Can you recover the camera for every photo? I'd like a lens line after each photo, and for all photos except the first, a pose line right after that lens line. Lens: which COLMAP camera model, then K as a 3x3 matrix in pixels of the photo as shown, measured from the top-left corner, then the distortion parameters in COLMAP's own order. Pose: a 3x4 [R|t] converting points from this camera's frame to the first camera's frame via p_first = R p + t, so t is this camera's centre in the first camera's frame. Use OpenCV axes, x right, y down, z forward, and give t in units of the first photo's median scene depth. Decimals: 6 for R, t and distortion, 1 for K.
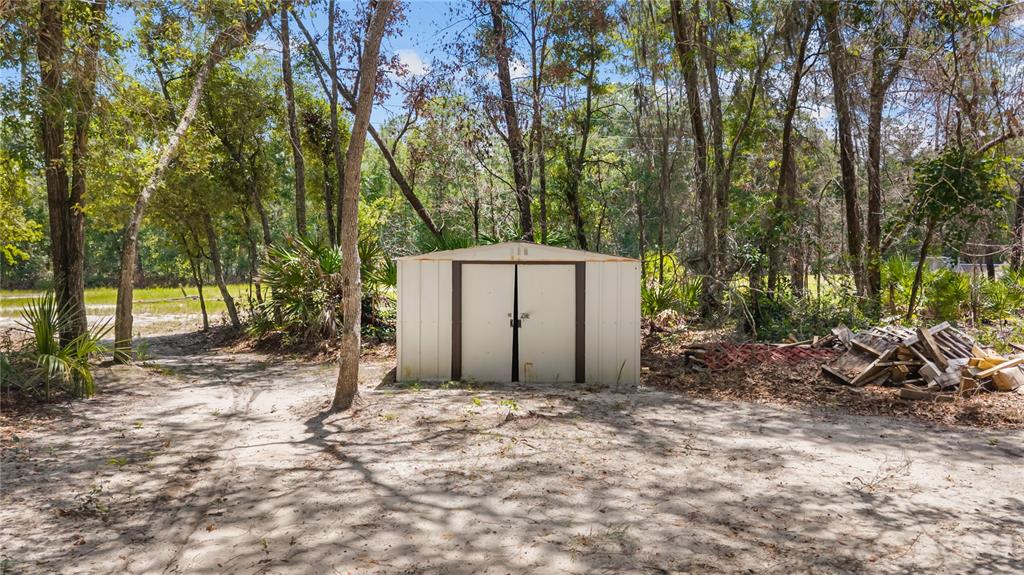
lens RADIAL K [[740.5, 0, 512.1], [0, 740.5, 285.1], [0, 0, 1]] dist [0.010003, 0.002501]
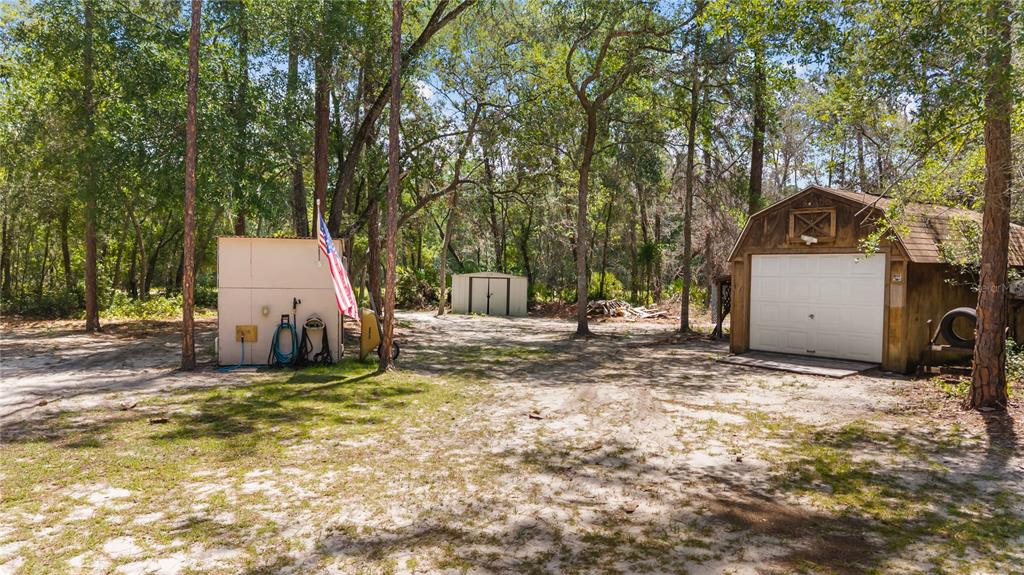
lens RADIAL K [[740.5, 0, 512.1], [0, 740.5, 285.1], [0, 0, 1]] dist [0.010003, 0.002501]
pose [[0.999726, 0.022731, -0.005636, 0.124911], [-0.022837, 0.999546, -0.019663, 0.064341], [0.005187, 0.019786, 0.999791, -2.259043]]
